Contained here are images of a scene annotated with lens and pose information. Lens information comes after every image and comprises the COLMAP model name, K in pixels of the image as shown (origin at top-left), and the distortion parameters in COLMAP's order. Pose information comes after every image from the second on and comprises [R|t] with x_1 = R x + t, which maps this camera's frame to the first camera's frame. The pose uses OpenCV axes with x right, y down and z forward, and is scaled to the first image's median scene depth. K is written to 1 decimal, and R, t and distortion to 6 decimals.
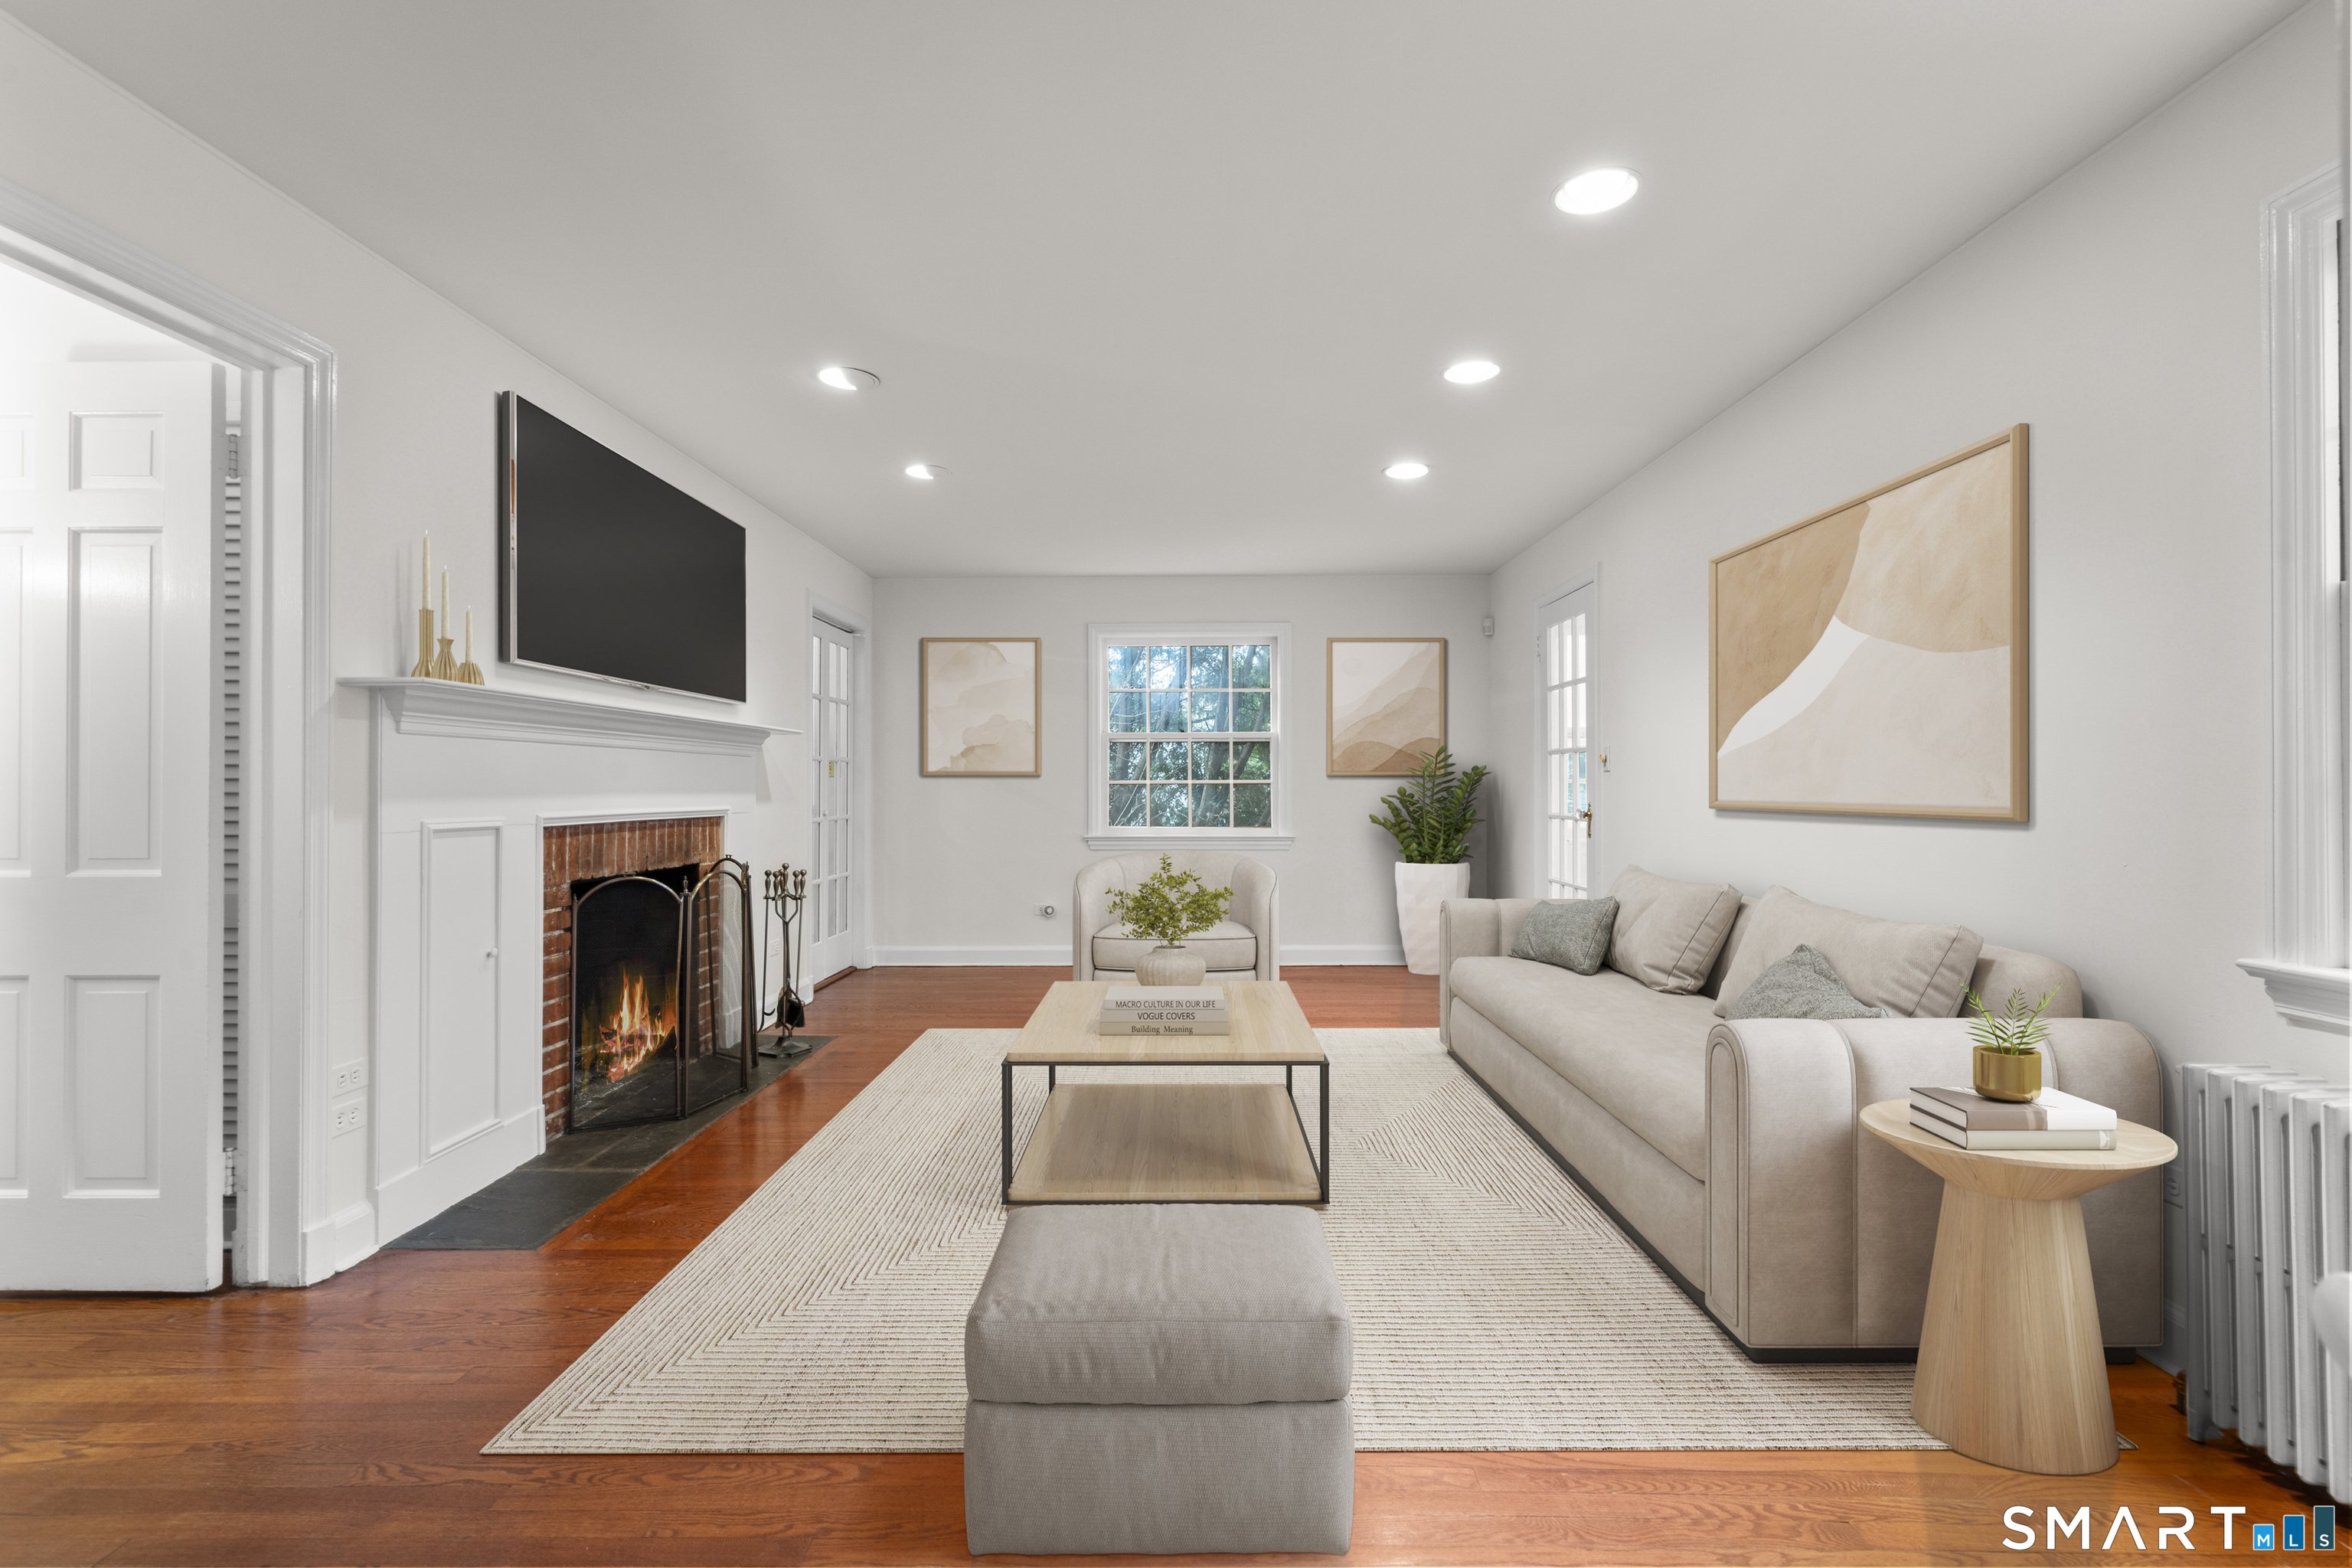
lens RADIAL K [[1085.6, 0, 1162.3], [0, 1085.6, 786.5], [0, 0, 1]] dist [-0.002234, 0.002034]
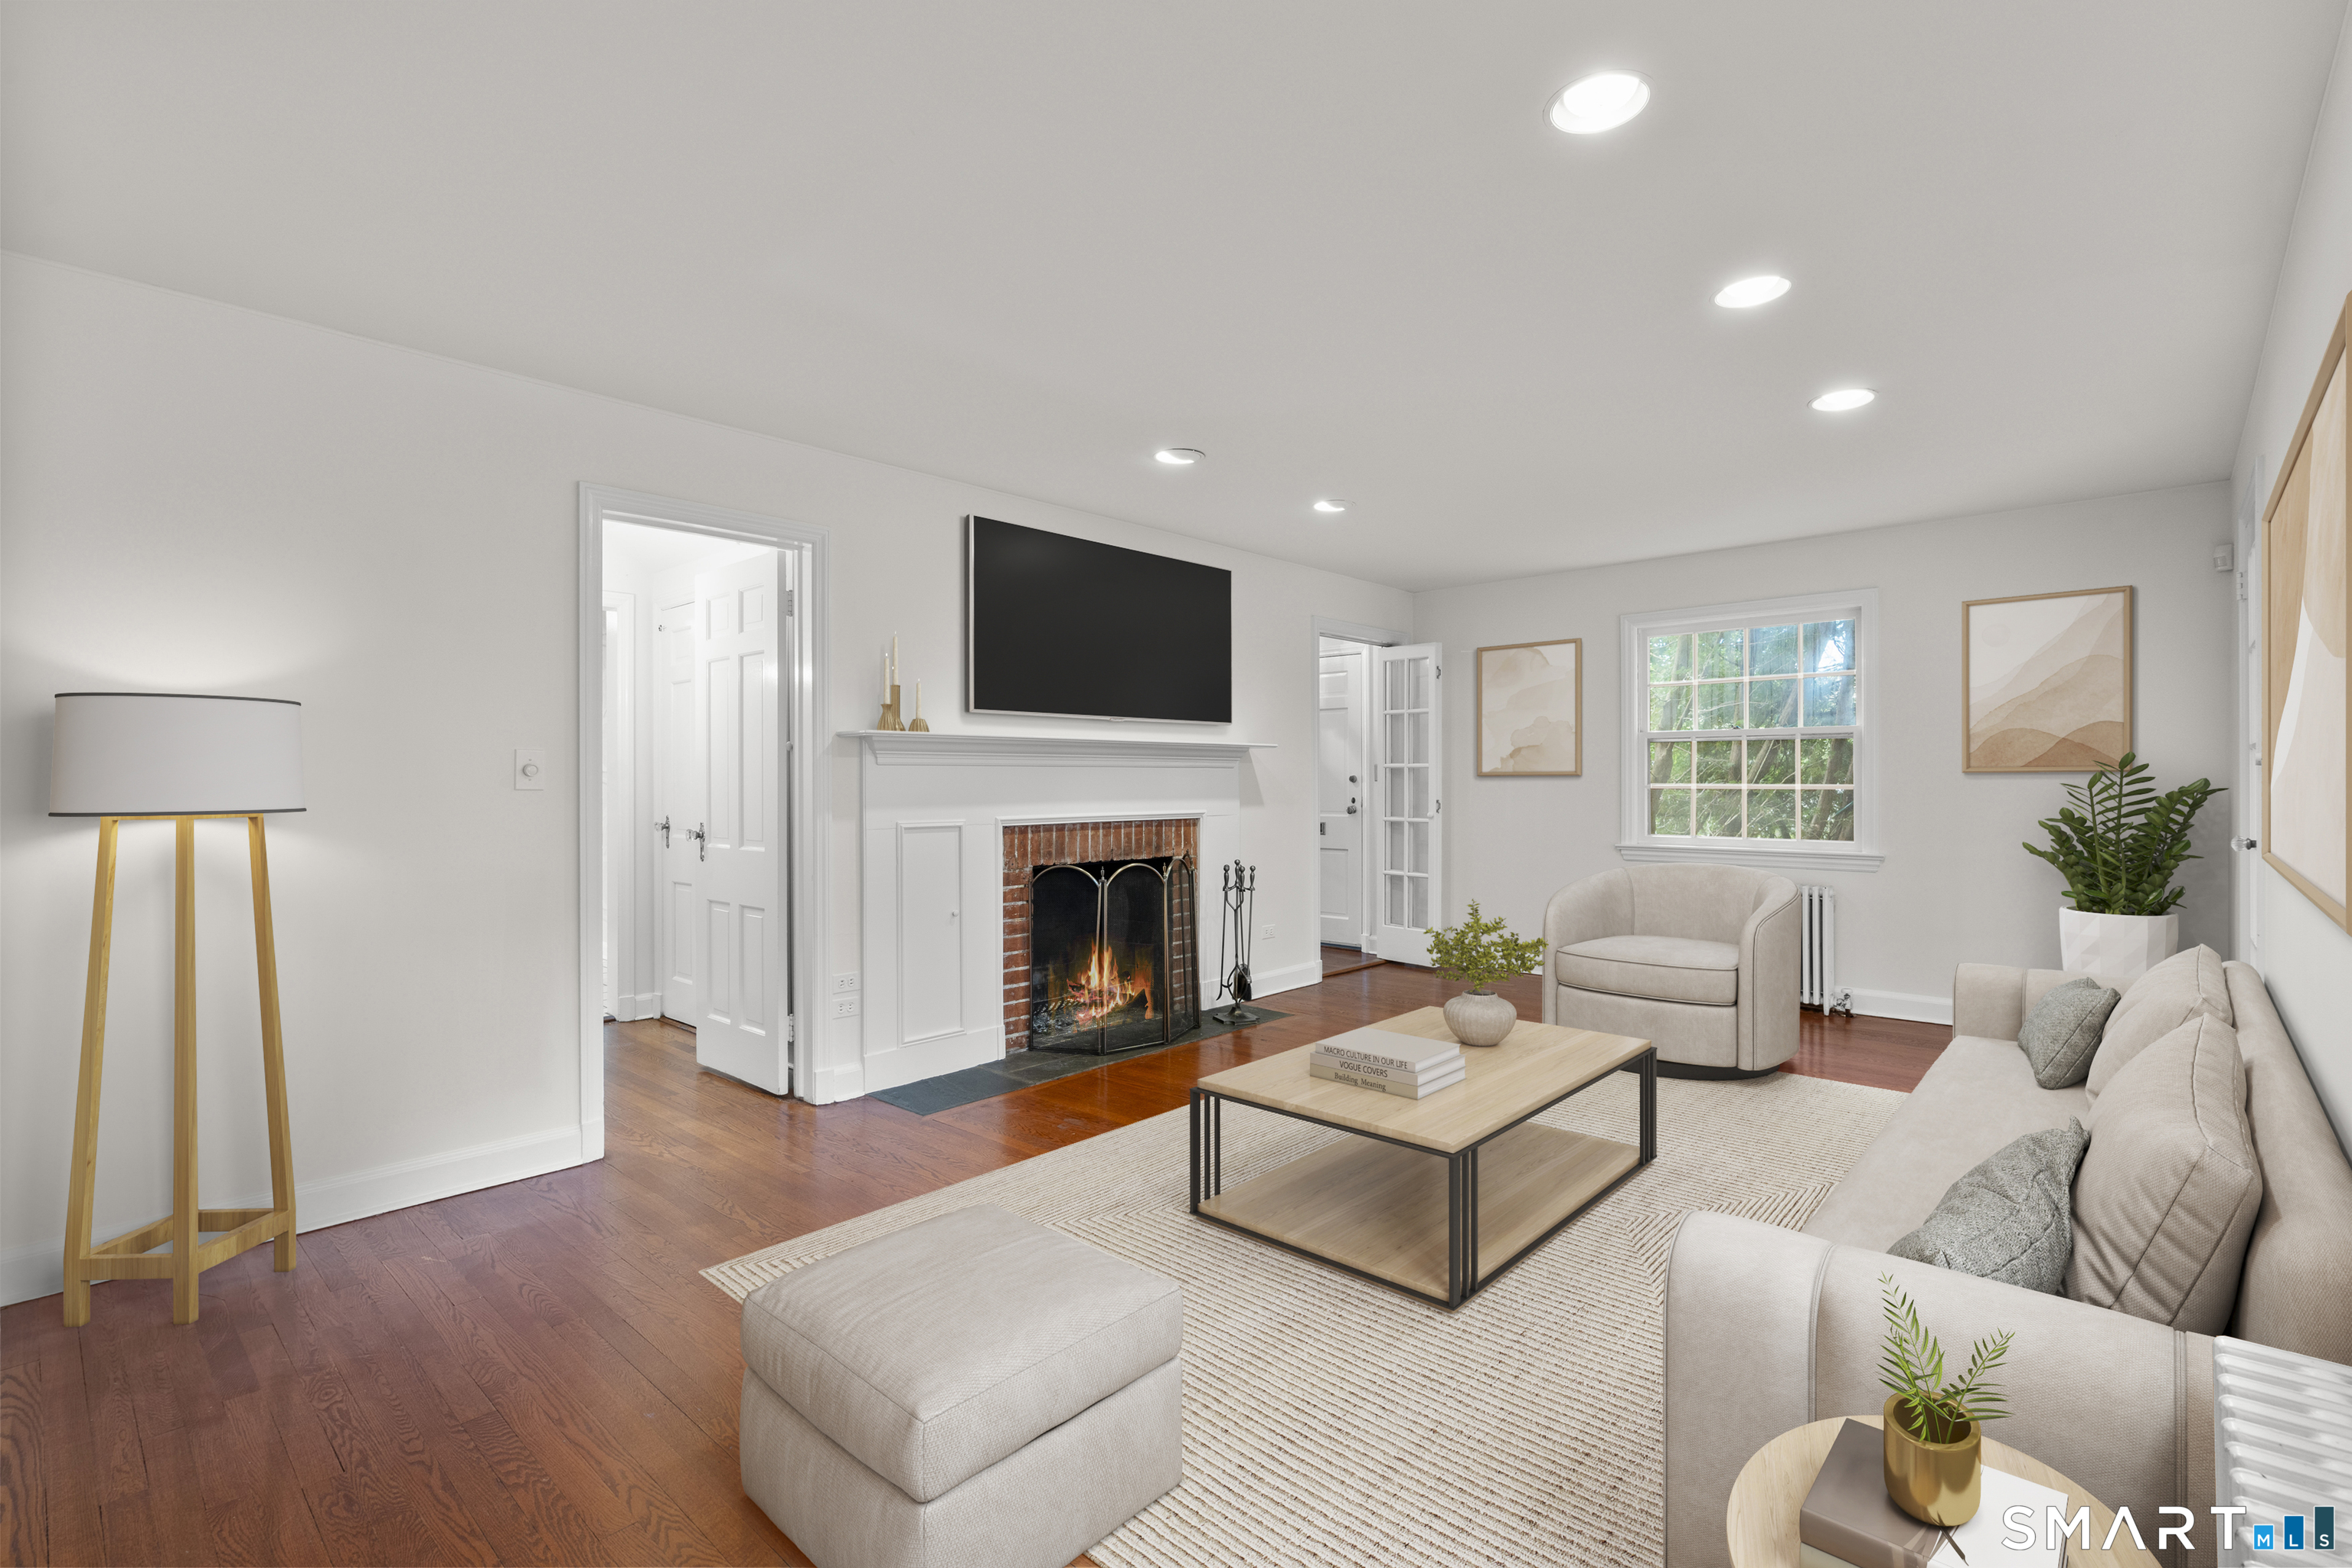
lens RADIAL K [[1085.6, 0, 1155.2], [0, 1085.6, 784.7], [0, 0, 1]] dist [-0.002234, 0.002034]
pose [[0.737821, 0.000298, -0.674997, 0.474839], [0.004142, 0.999979, 0.004968, -0.020613], [0.674984, -0.006461, 0.737804, 0.094348]]
